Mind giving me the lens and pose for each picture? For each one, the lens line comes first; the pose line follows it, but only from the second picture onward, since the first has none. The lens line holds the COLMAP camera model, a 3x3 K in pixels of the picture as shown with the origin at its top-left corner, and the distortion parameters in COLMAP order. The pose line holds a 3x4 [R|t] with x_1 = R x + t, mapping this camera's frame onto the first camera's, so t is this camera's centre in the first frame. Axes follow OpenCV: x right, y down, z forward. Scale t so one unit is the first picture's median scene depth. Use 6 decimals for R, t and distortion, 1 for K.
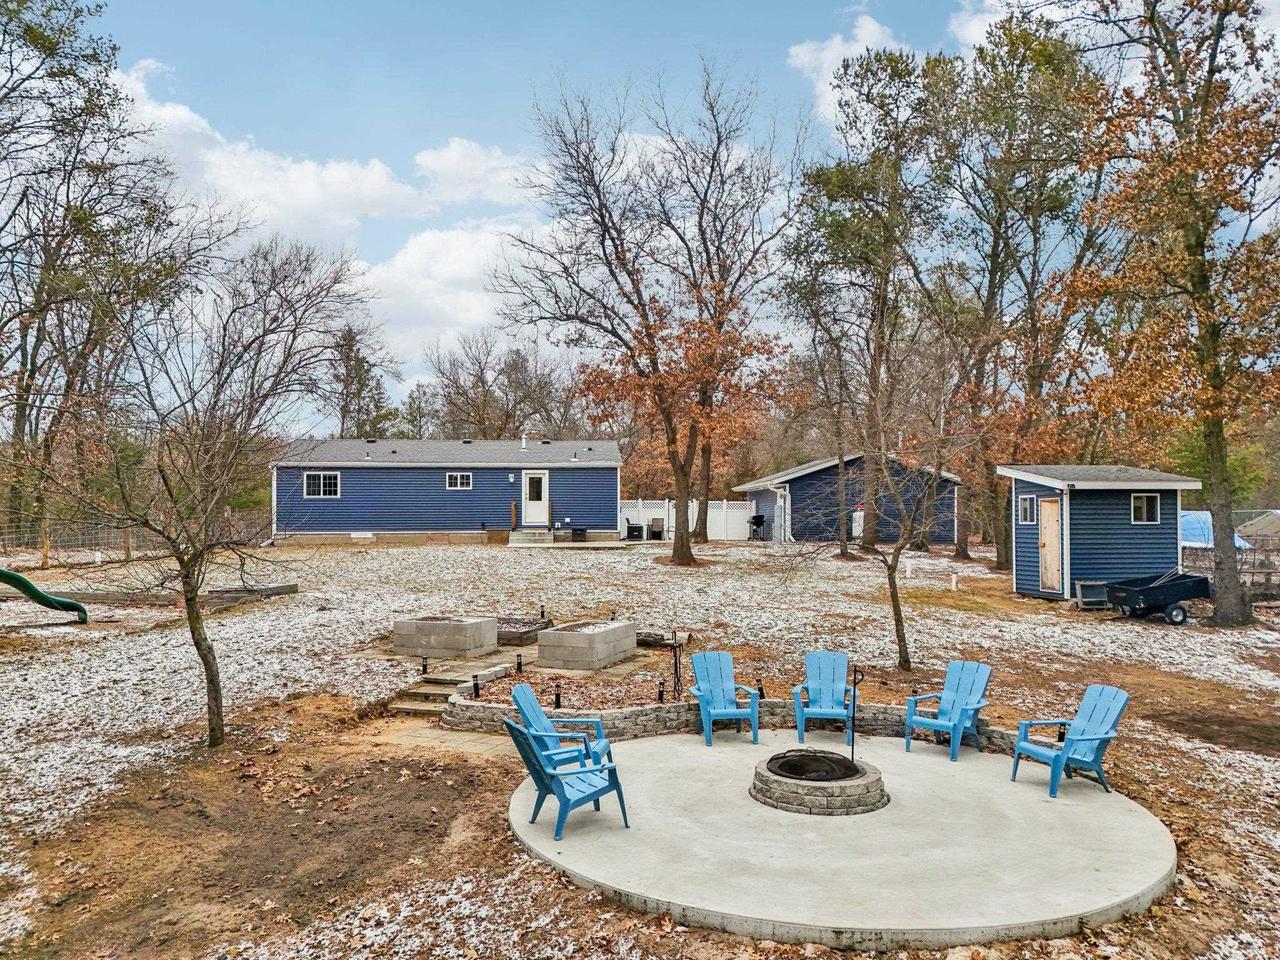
lens RADIAL K [[1106.3, 0, 677.2], [0, 1106.3, 478.8], [0, 0, 1]] dist [0.144518, -0.188027]
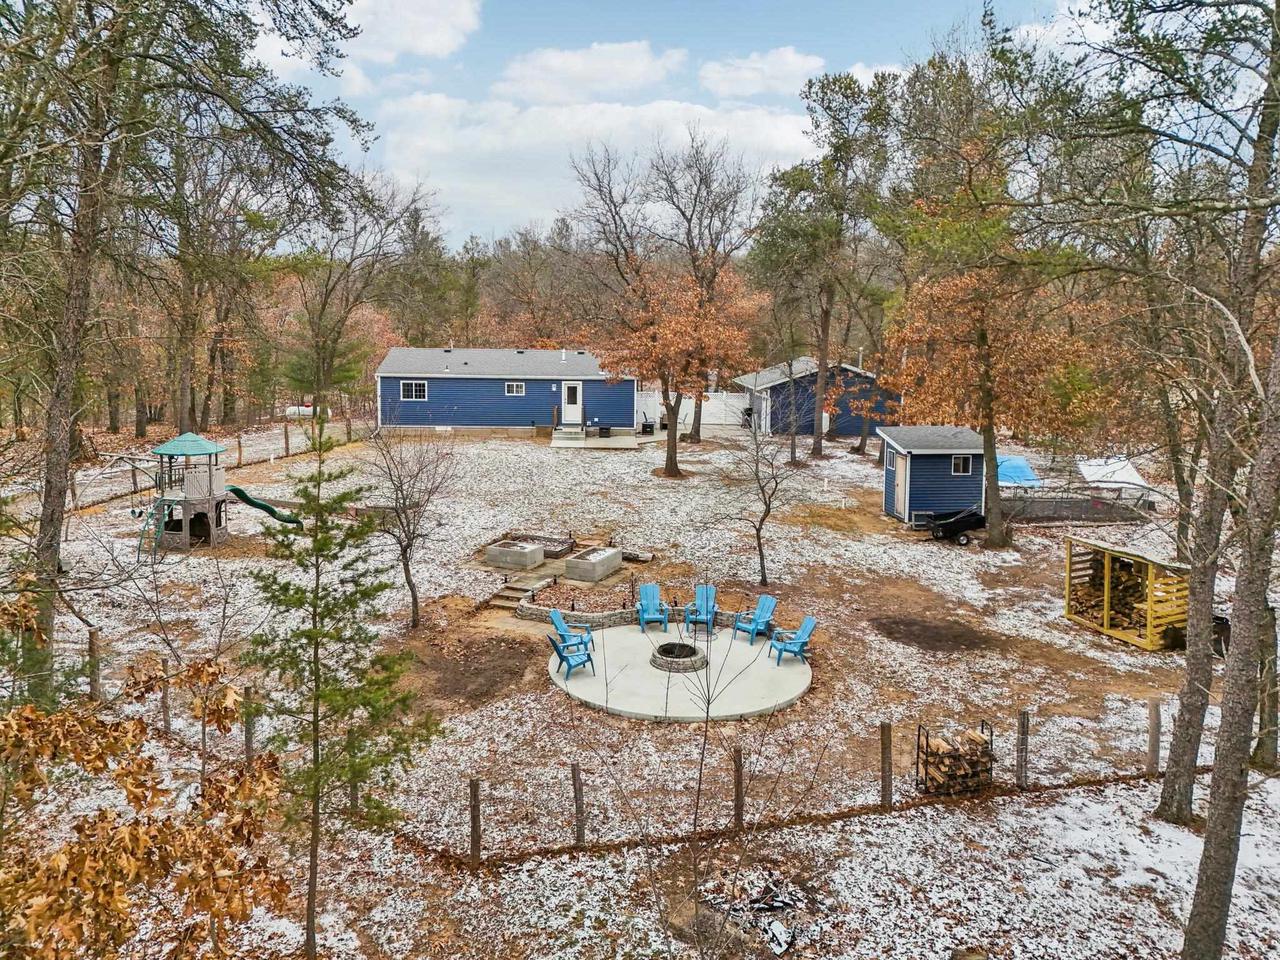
lens RADIAL K [[894.2, 0, 640.0], [0, 894.2, 480.0], [0, 0, 1]] dist [0.131810, 0.000110]
pose [[0.998456, 0.018212, -0.052485, 0.074844], [-0.011539, 0.992124, 0.124729, -0.182533], [0.054343, -0.123931, 0.990802, -0.455071]]
